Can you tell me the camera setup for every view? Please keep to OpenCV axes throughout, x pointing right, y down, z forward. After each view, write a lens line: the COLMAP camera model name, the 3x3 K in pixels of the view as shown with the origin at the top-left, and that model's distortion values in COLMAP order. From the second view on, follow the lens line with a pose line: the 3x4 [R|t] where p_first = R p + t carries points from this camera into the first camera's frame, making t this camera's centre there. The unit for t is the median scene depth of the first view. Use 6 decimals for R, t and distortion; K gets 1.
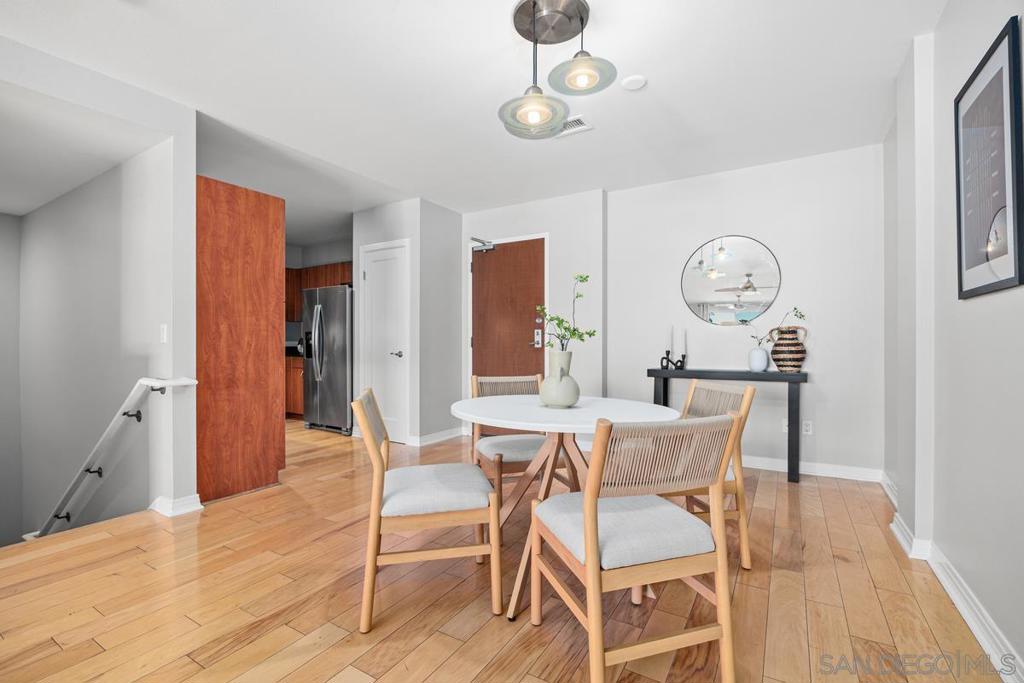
lens RADIAL K [[471.1, 0, 511.6], [0, 471.1, 344.3], [0, 0, 1]] dist [-0.003514, -0.000182]
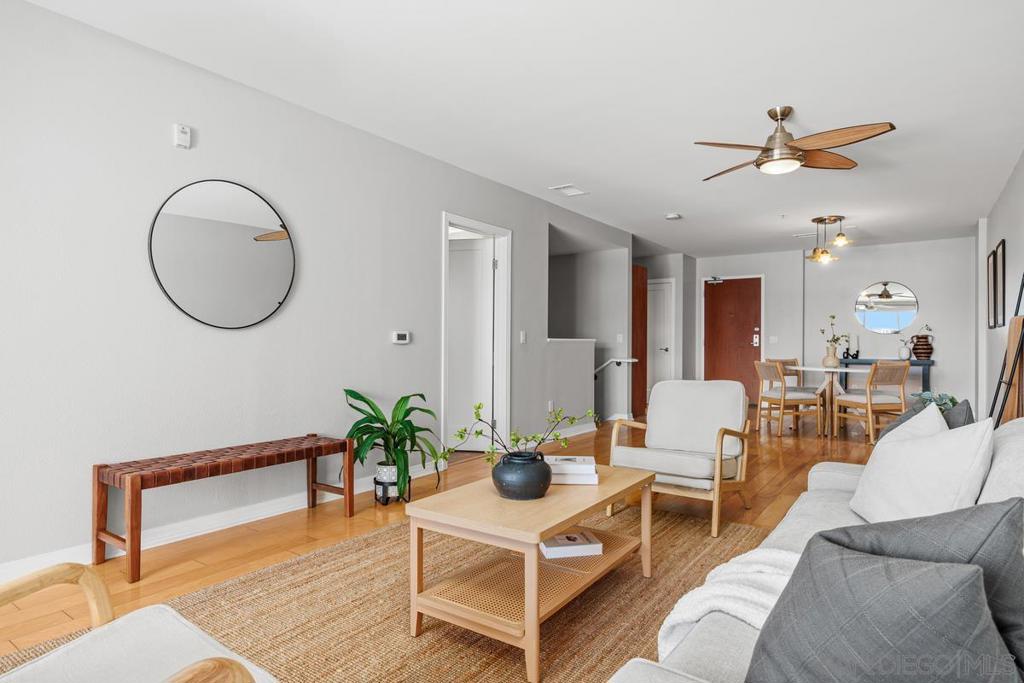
lens RADIAL K [[585.5, 0, 510.7], [0, 585.5, 337.3], [0, 0, 1]] dist [0.006940, 0.001352]
pose [[0.996756, 0.004423, -0.080366, -0.716414], [-0.005451, 0.999906, -0.012576, 0.007852], [0.080303, 0.012973, 0.996686, -1.221285]]
